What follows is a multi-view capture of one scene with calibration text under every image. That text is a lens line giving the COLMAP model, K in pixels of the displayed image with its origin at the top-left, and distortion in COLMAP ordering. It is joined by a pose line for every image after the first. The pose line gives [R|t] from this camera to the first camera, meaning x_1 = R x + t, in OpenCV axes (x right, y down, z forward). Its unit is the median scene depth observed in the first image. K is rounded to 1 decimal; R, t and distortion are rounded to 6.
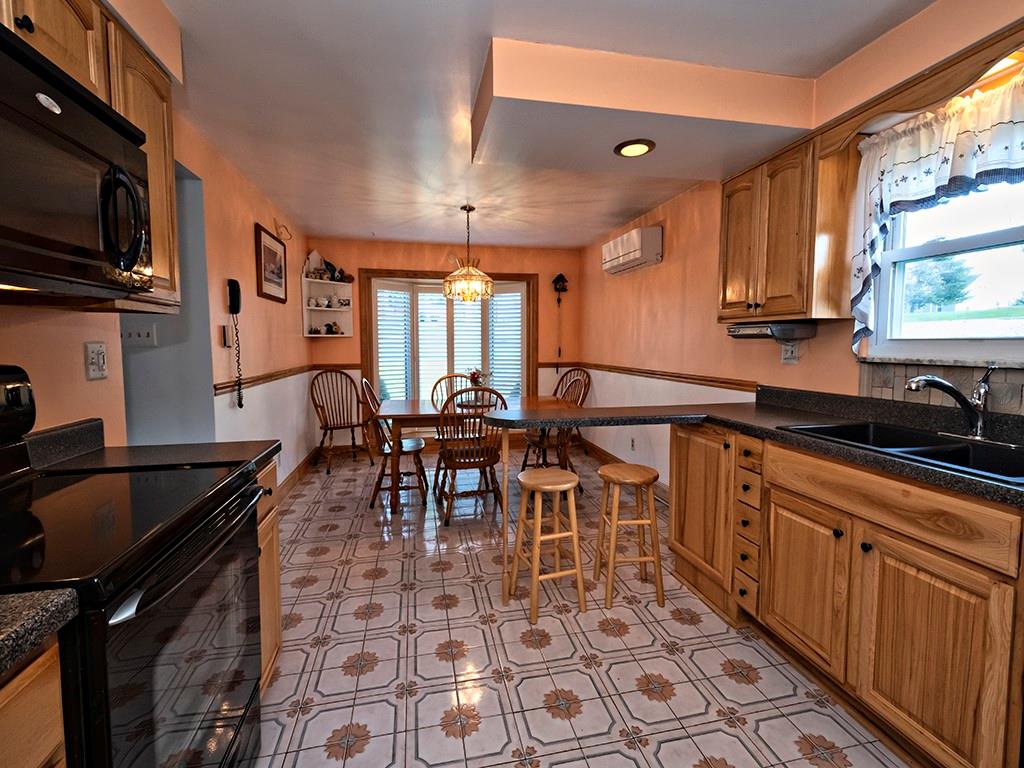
lens RADIAL K [[458.7, 0, 532.0], [0, 458.7, 371.5], [0, 0, 1]] dist [0.015541, -0.000388]
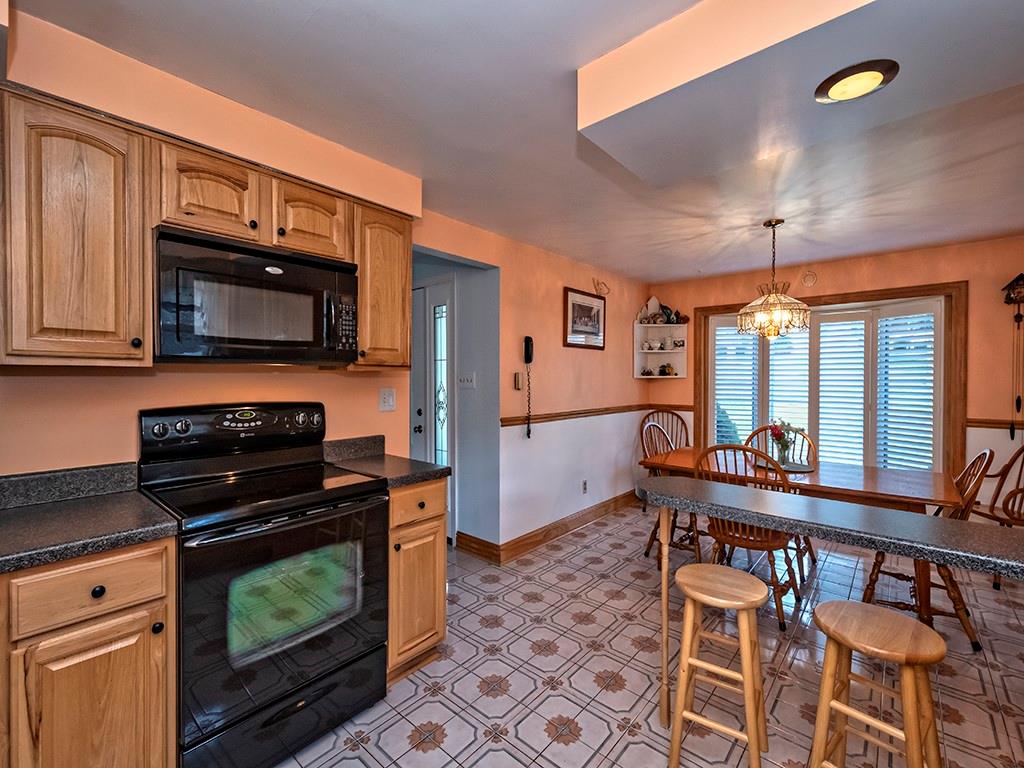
lens RADIAL K [[458.7, 0, 515.7], [0, 458.7, 381.0], [0, 0, 1]] dist [0.015541, -0.000388]
pose [[0.581055, 0.011049, -0.813789, 0.213066], [-0.054854, 0.998166, -0.025615, -0.025096], [0.812013, 0.059523, 0.580595, 0.143172]]
